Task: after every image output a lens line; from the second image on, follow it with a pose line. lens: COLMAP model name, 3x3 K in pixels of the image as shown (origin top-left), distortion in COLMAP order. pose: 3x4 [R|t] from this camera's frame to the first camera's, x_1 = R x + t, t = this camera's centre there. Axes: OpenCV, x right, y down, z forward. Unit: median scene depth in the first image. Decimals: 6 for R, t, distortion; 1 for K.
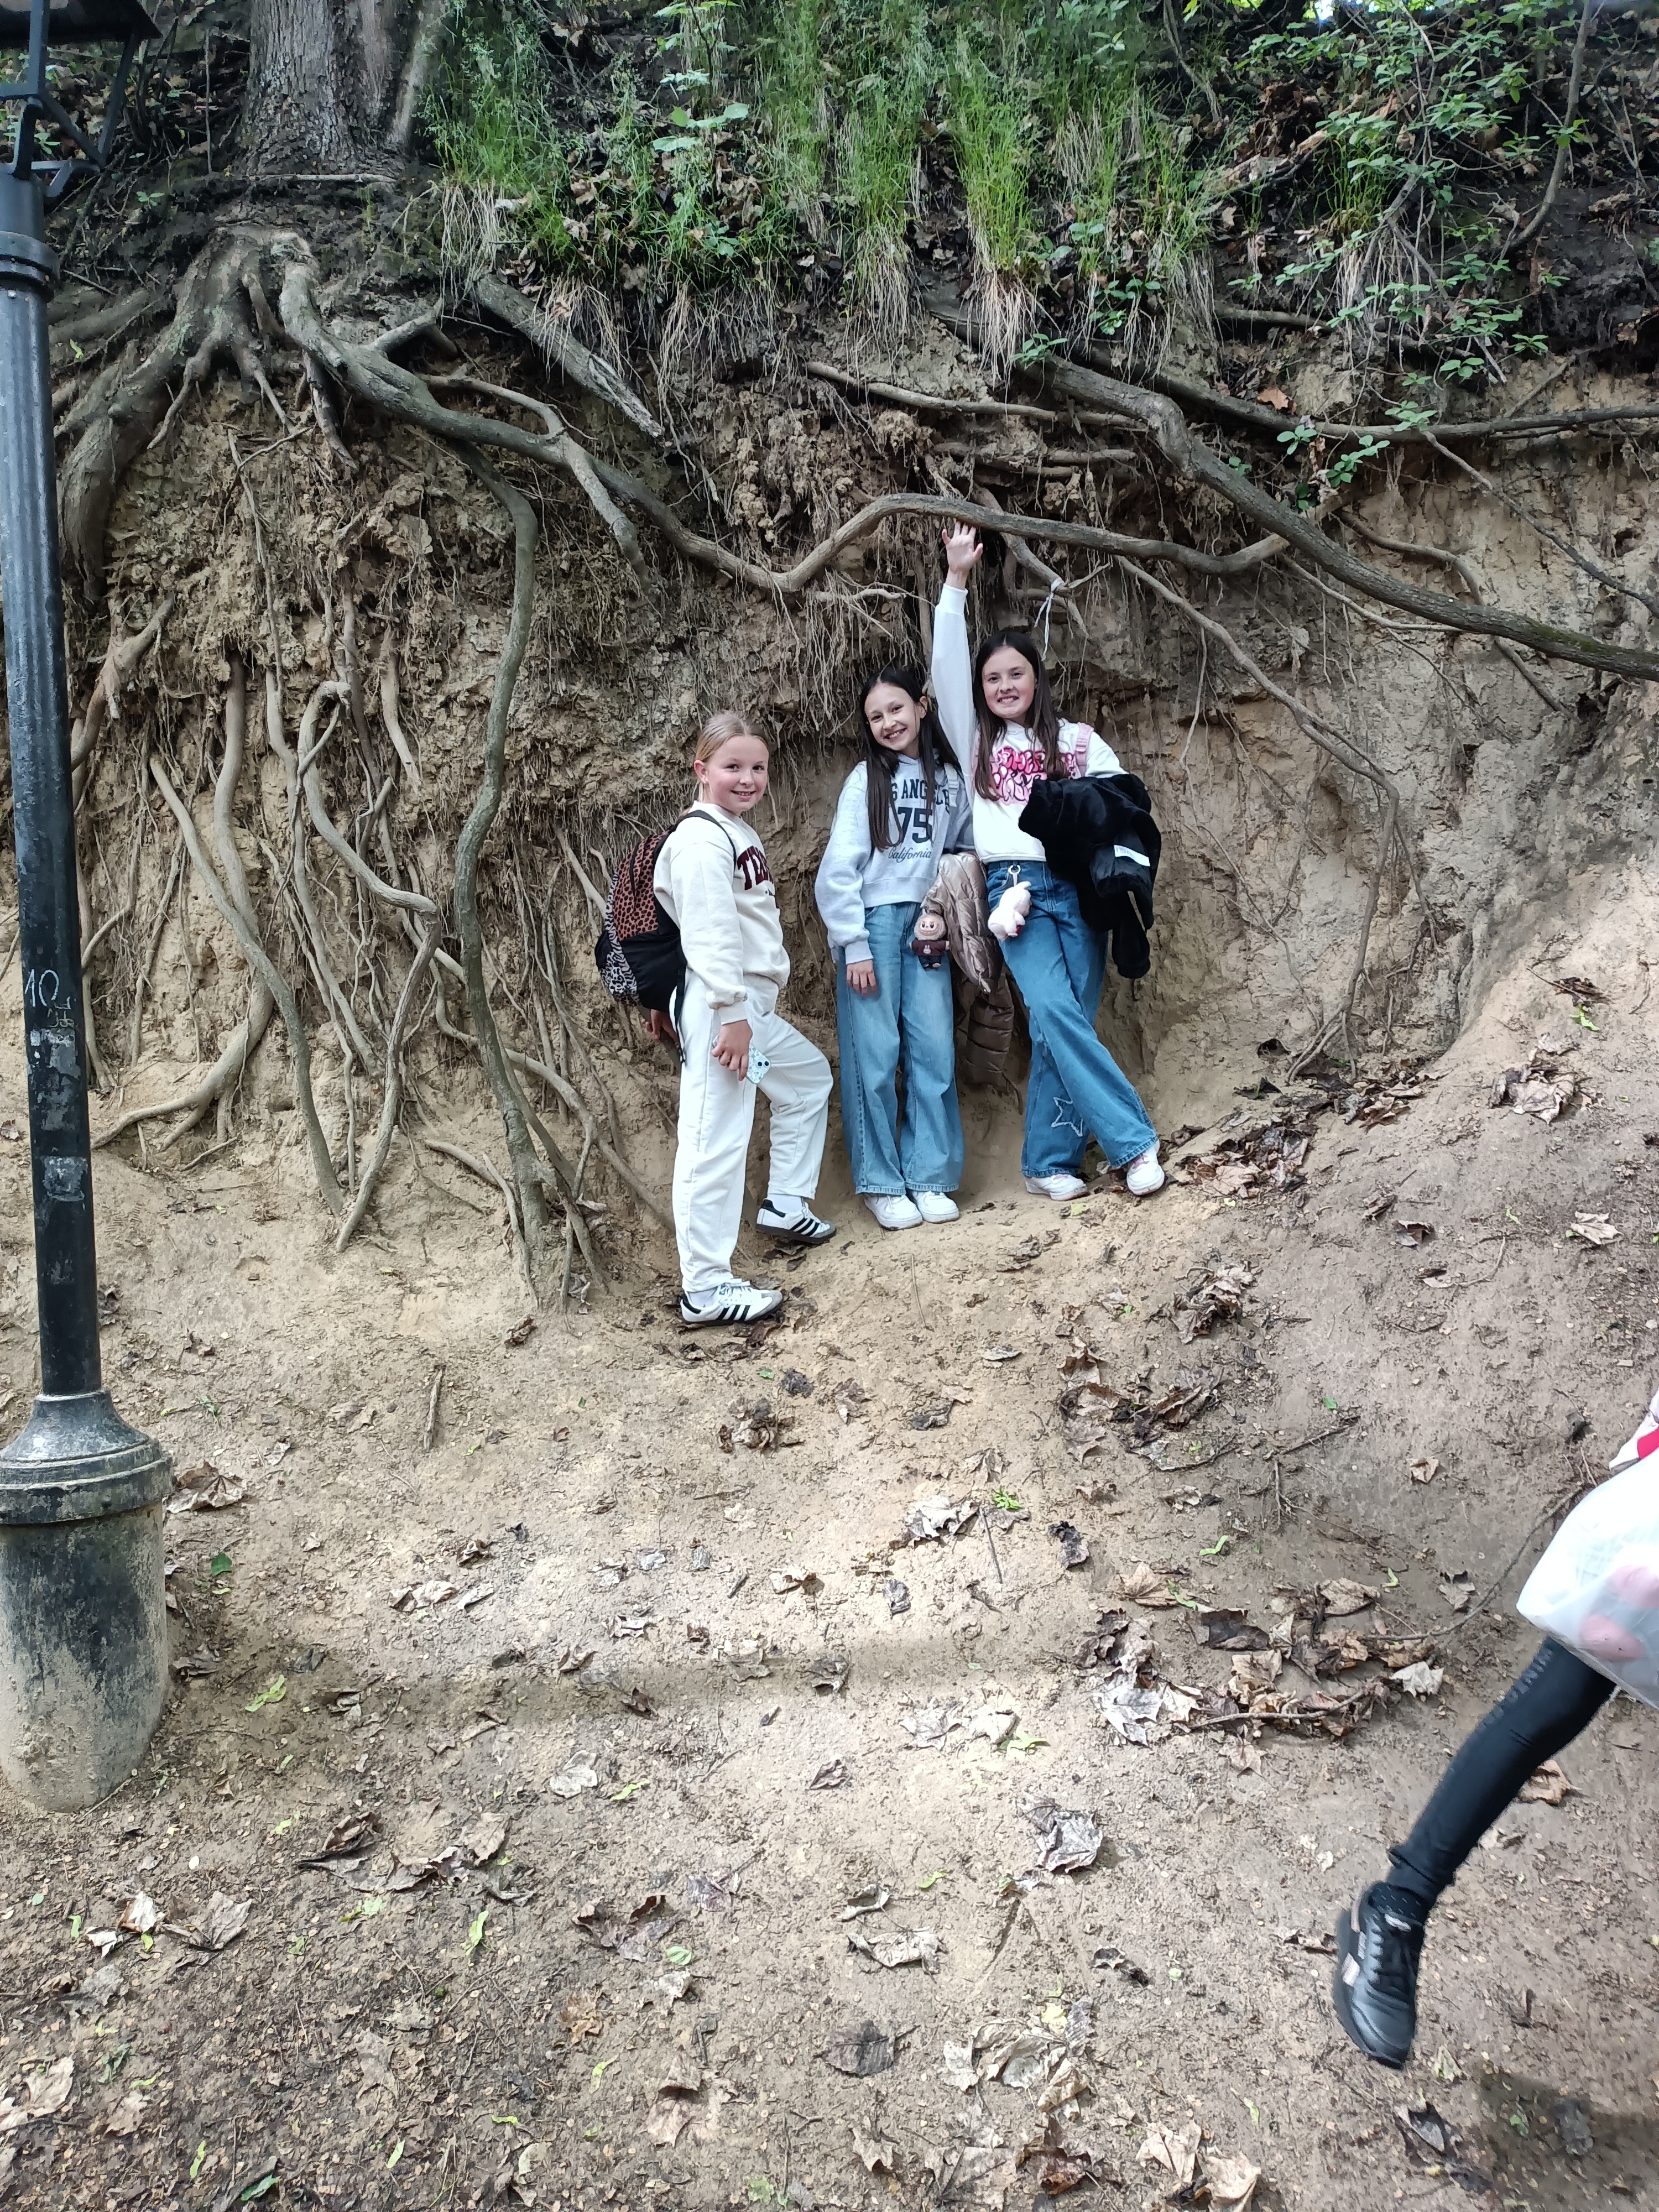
lens RADIAL K [[1620.4, 0, 828.3], [0, 1620.4, 1107.2], [0, 0, 1]] dist [0.033690, -0.020971]
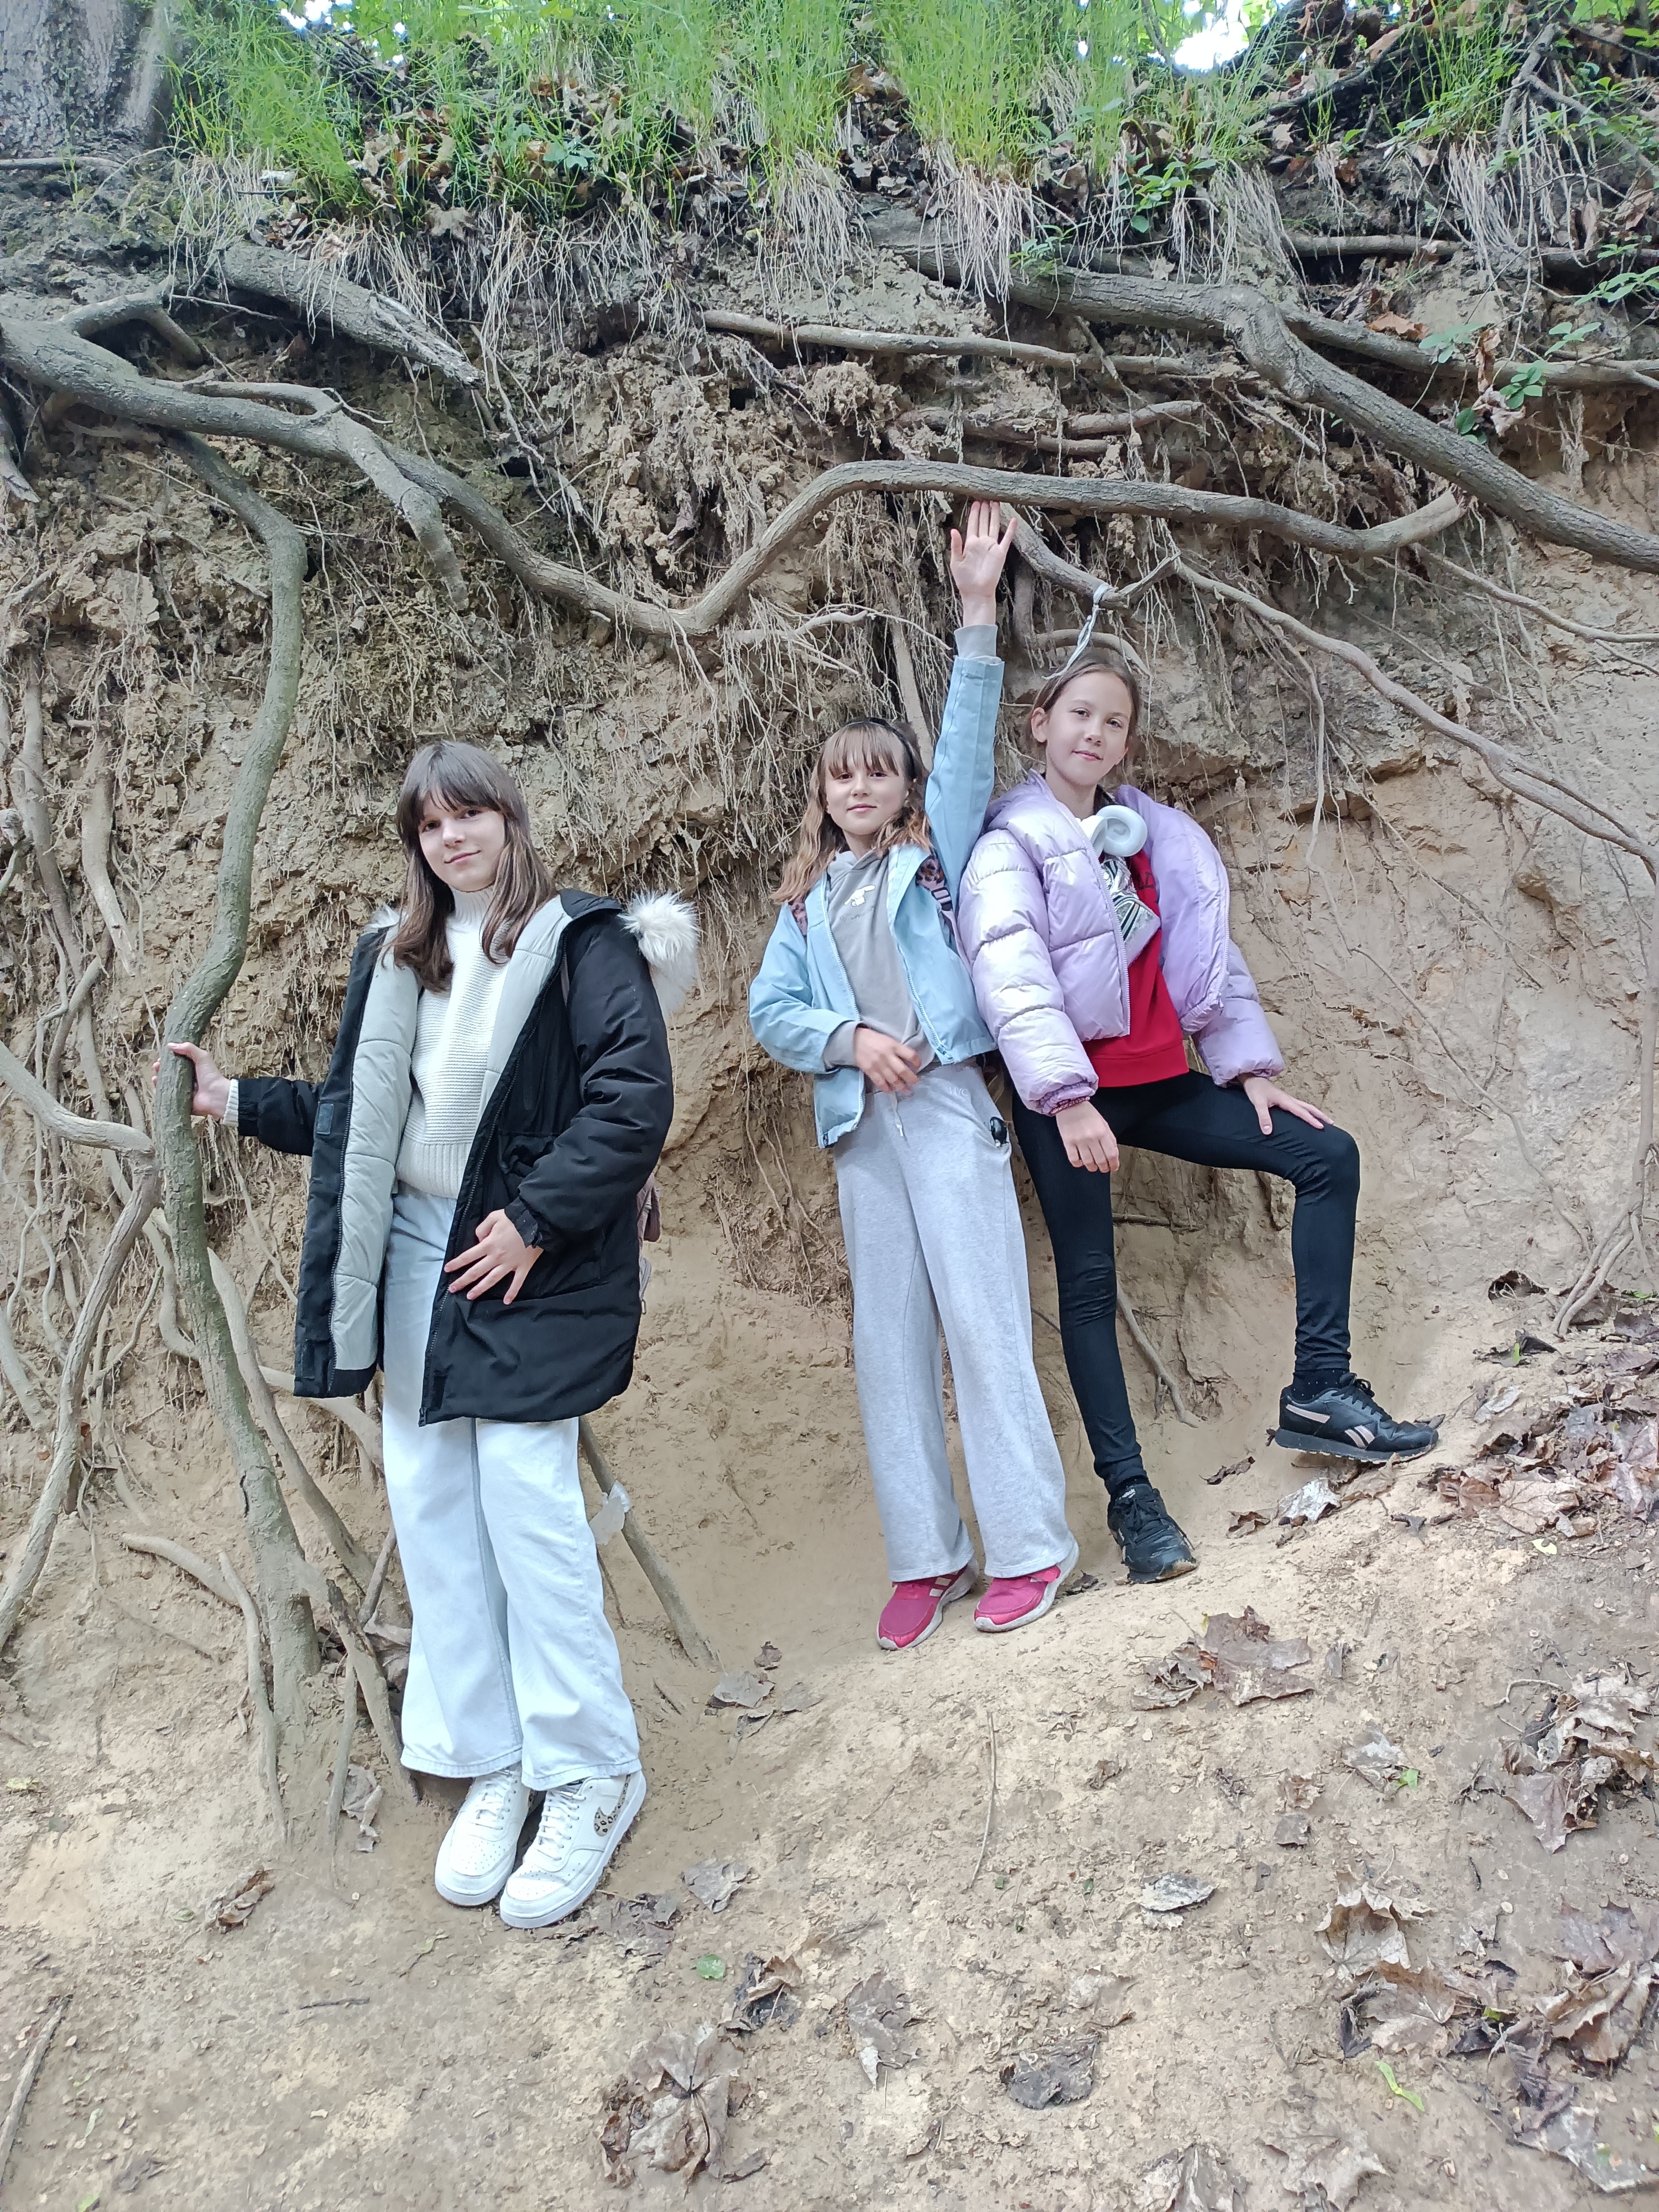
lens RADIAL K [[1620.4, 0, 844.8], [0, 1620.4, 1105.9], [0, 0, 1]] dist [0.033690, -0.020971]
pose [[0.997645, -0.064121, 0.024371, 0.007353], [0.067918, 0.973171, -0.219832, 0.017430], [-0.009621, 0.220970, 0.975233, 0.401814]]
